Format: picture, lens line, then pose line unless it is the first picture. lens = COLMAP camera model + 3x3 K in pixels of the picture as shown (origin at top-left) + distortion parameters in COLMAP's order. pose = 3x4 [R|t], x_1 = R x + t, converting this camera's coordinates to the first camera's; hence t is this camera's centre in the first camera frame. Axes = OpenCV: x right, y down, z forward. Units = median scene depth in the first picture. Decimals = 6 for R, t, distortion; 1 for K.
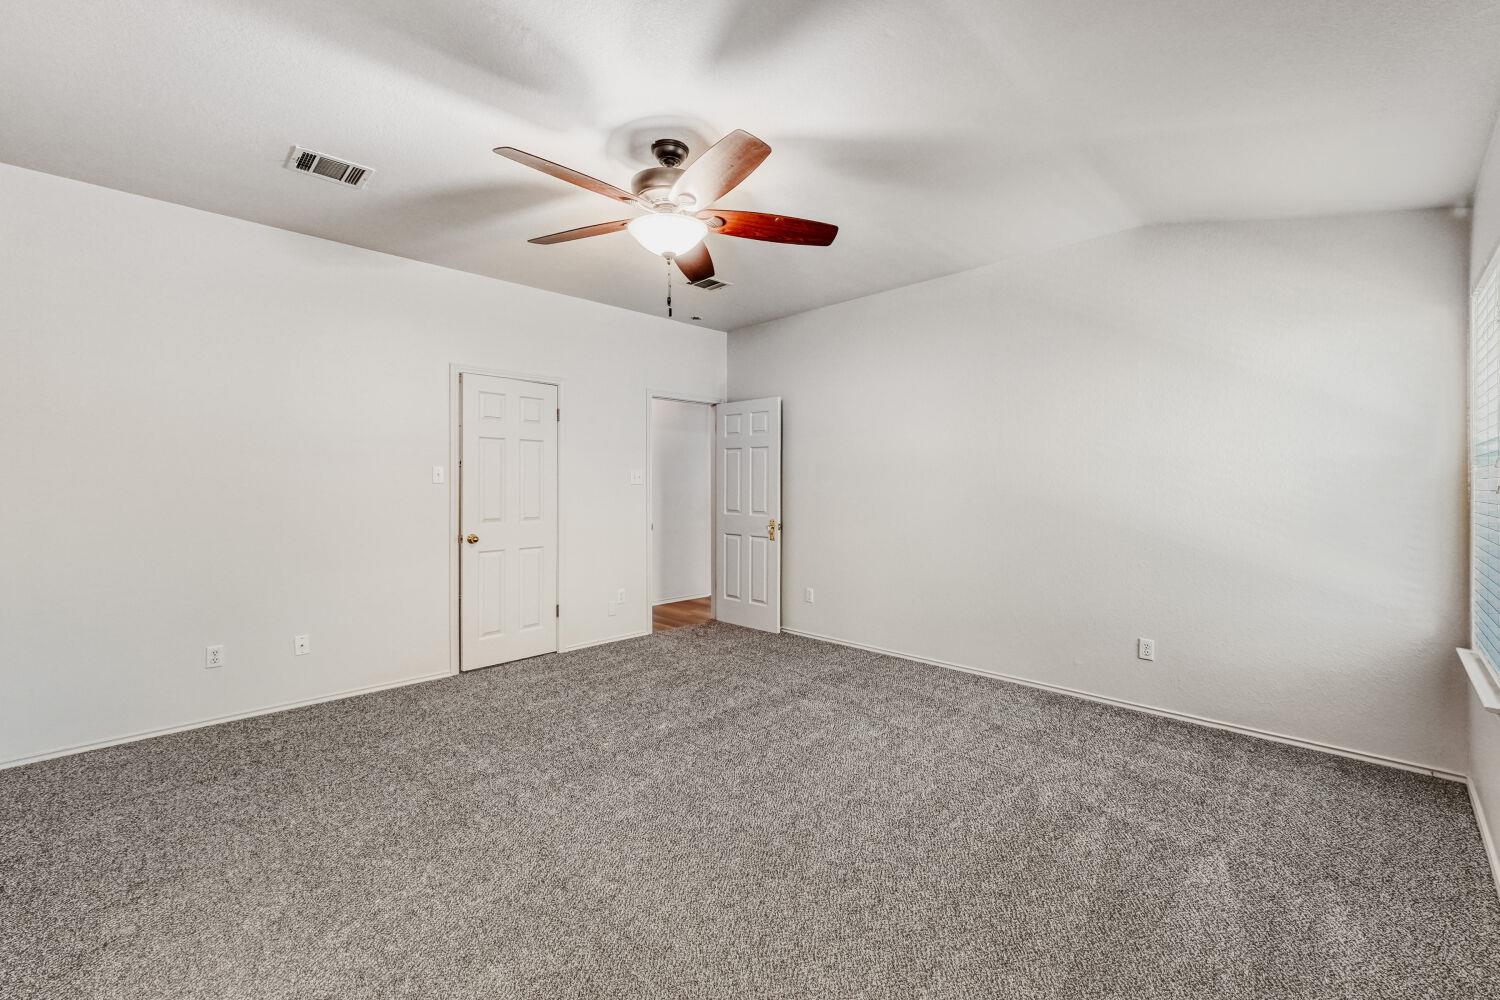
lens RADIAL K [[622.3, 0, 750.2], [0, 622.3, 490.4], [0, 0, 1]] dist [0.012169, 0.000602]
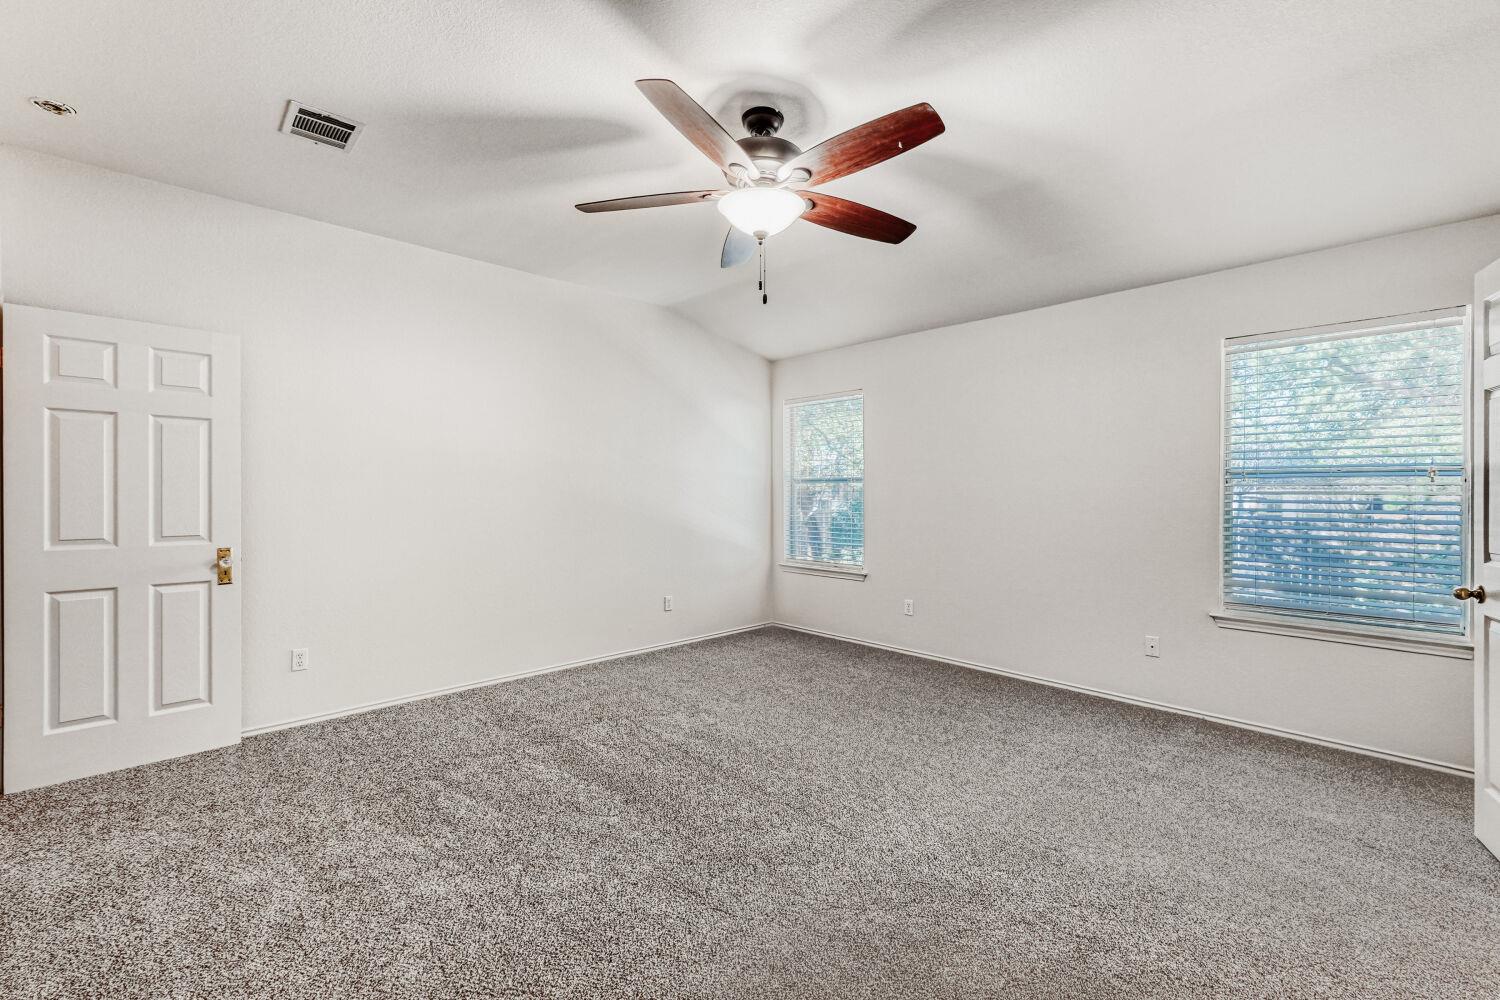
lens RADIAL K [[622.3, 0, 747.6], [0, 622.3, 498.0], [0, 0, 1]] dist [0.012169, 0.000602]
pose [[0.034089, -0.008726, 0.999381, -0.770123], [0.006384, 0.999943, 0.008514, -0.001656], [-0.999398, 0.006090, 0.034143, 0.731600]]
